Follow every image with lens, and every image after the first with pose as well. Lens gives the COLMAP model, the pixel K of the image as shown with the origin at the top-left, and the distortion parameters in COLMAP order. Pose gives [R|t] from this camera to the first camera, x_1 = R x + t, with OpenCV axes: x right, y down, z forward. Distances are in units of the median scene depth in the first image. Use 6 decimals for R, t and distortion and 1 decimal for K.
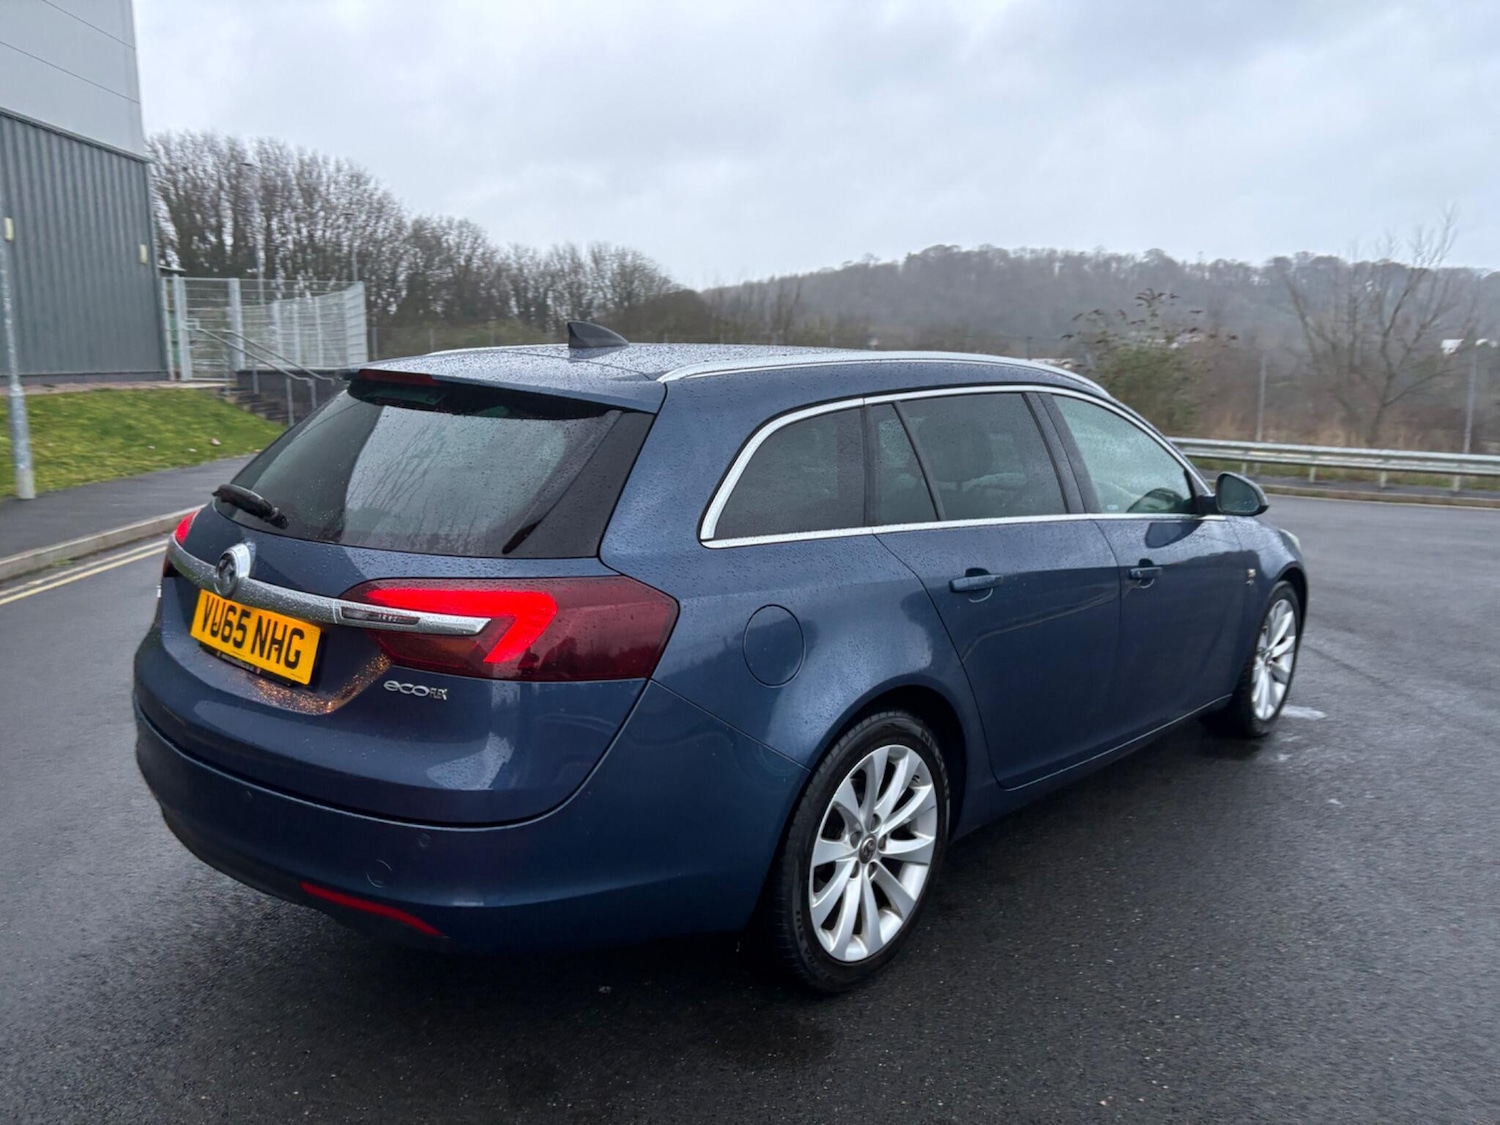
lens RADIAL K [[1110.7, 0, 754.1], [0, 1110.7, 546.3], [0, 0, 1]] dist [0.043378, -0.053351]
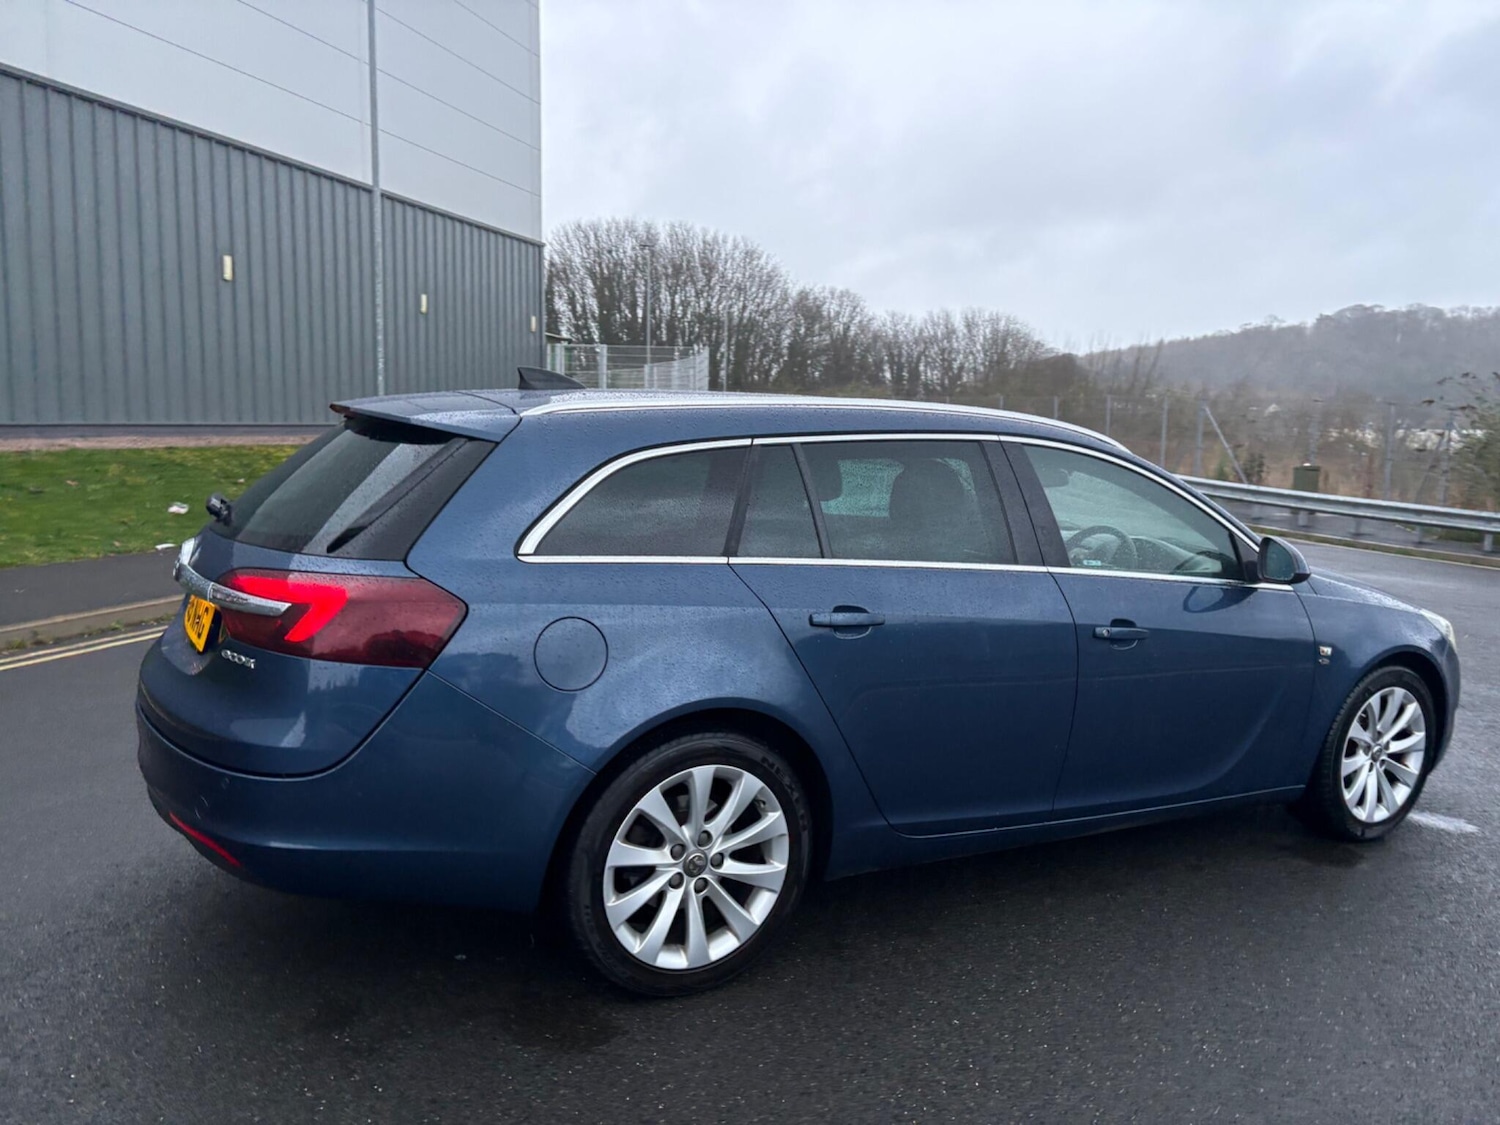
lens RADIAL K [[1107.1, 0, 757.8], [0, 1107.1, 543.1], [0, 0, 1]] dist [0.020341, -0.007467]
pose [[0.951613, 0.050242, -0.303163, 0.461724], [-0.067571, 0.996610, -0.046939, 0.016820], [0.299777, 0.065153, 0.951782, 0.007327]]
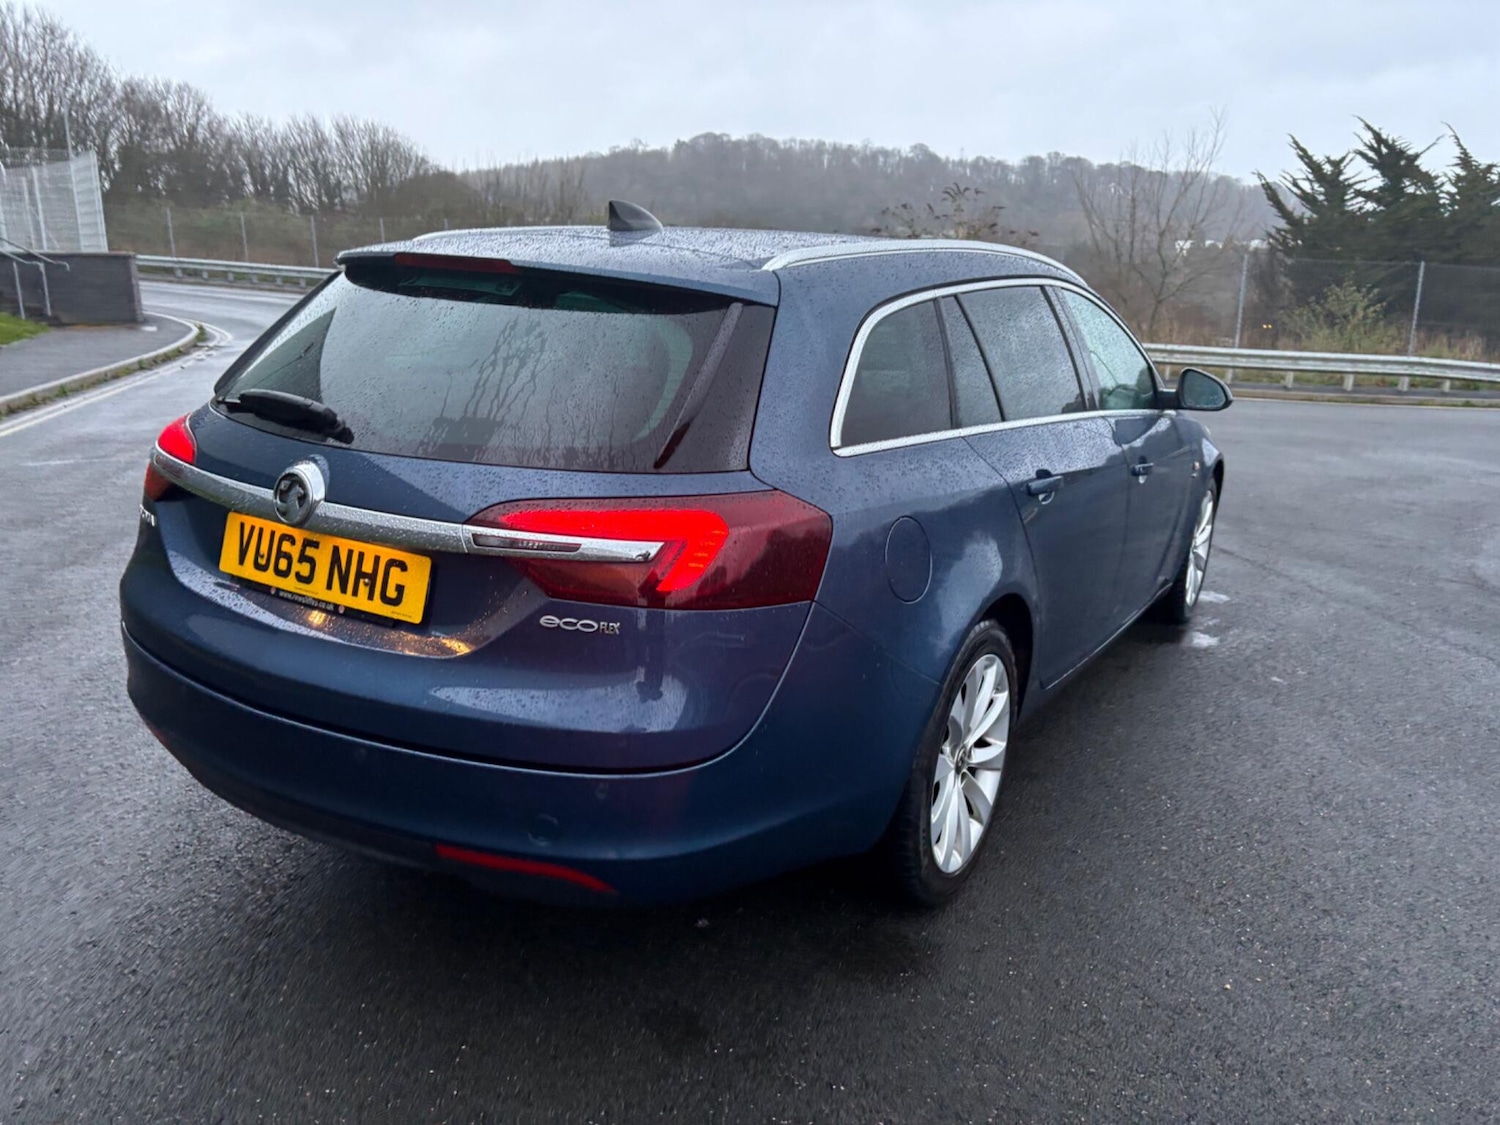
lens RADIAL K [[1111.2, 0, 750.0], [0, 1111.2, 562.5], [0, 0, 1]] dist [0.056838, -0.062603]
pose [[0.982298, -0.037561, 0.183520, -0.254038], [0.018036, 0.994103, 0.106929, -0.009372], [-0.186454, -0.101726, 0.977183, 0.092084]]
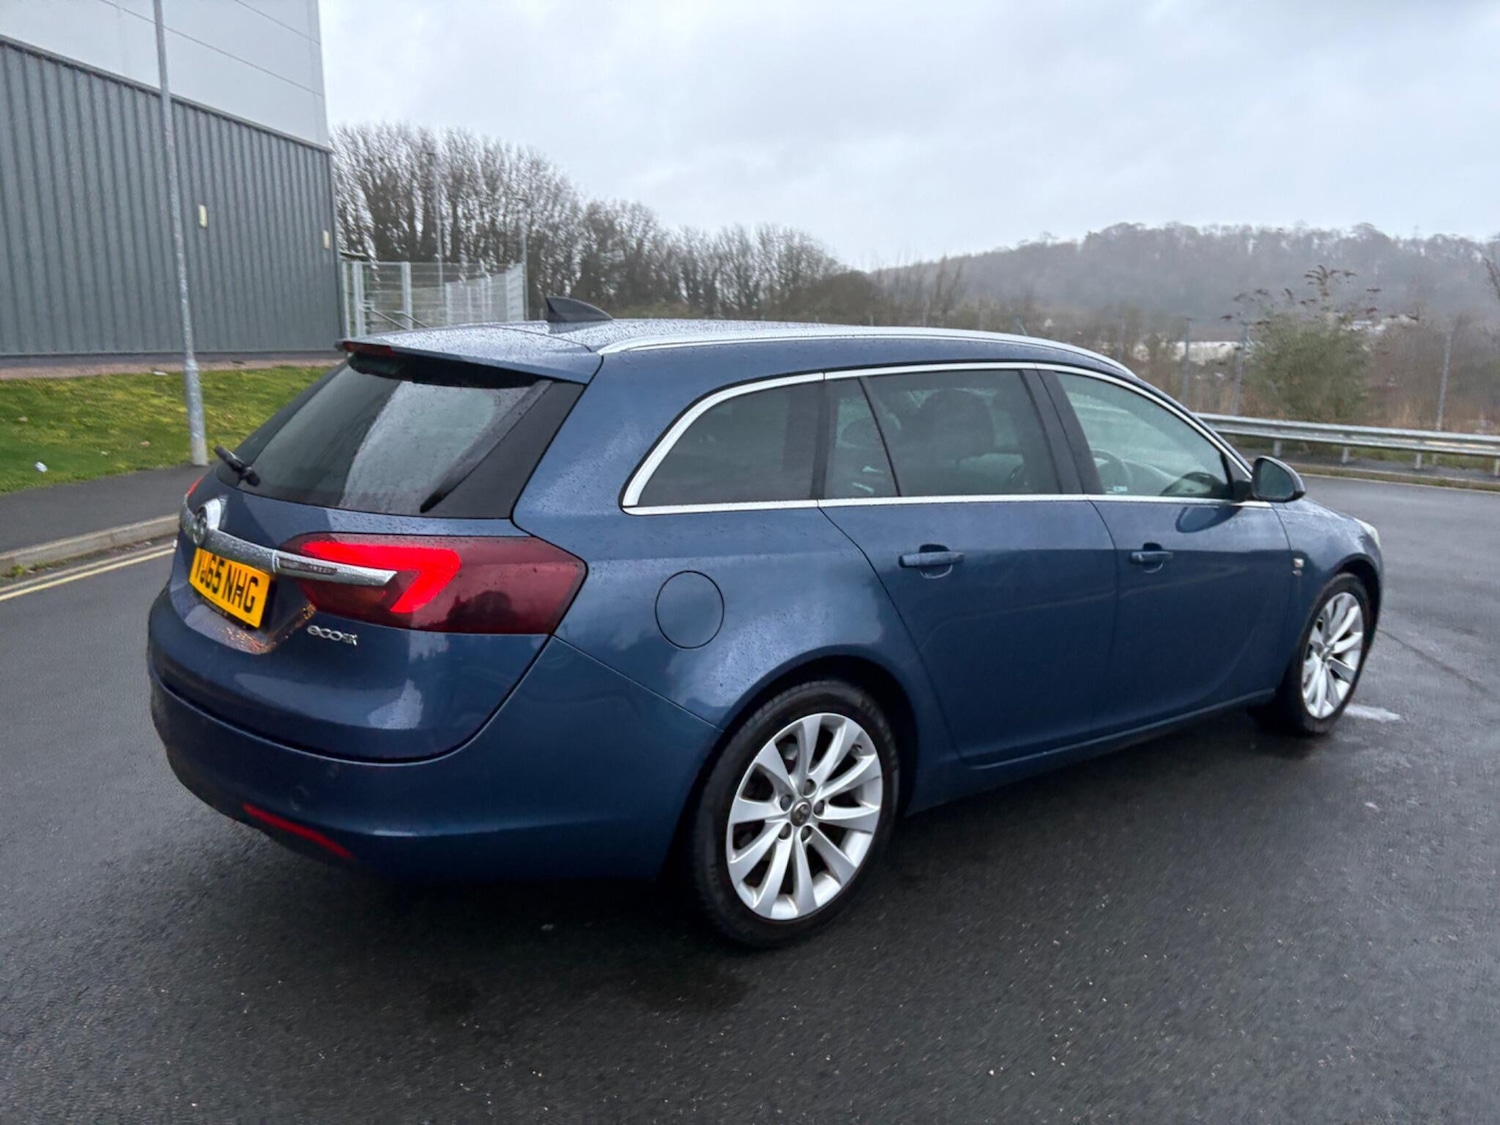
lens RADIAL K [[1109.0, 0, 750.0], [0, 1109.0, 562.5], [0, 0, 1]] dist [0.022335, -0.007938]
pose [[0.989522, 0.031943, -0.140801, 0.193919], [-0.027623, 0.999089, 0.032530, 0.008968], [0.141712, -0.028299, 0.989503, -0.013143]]
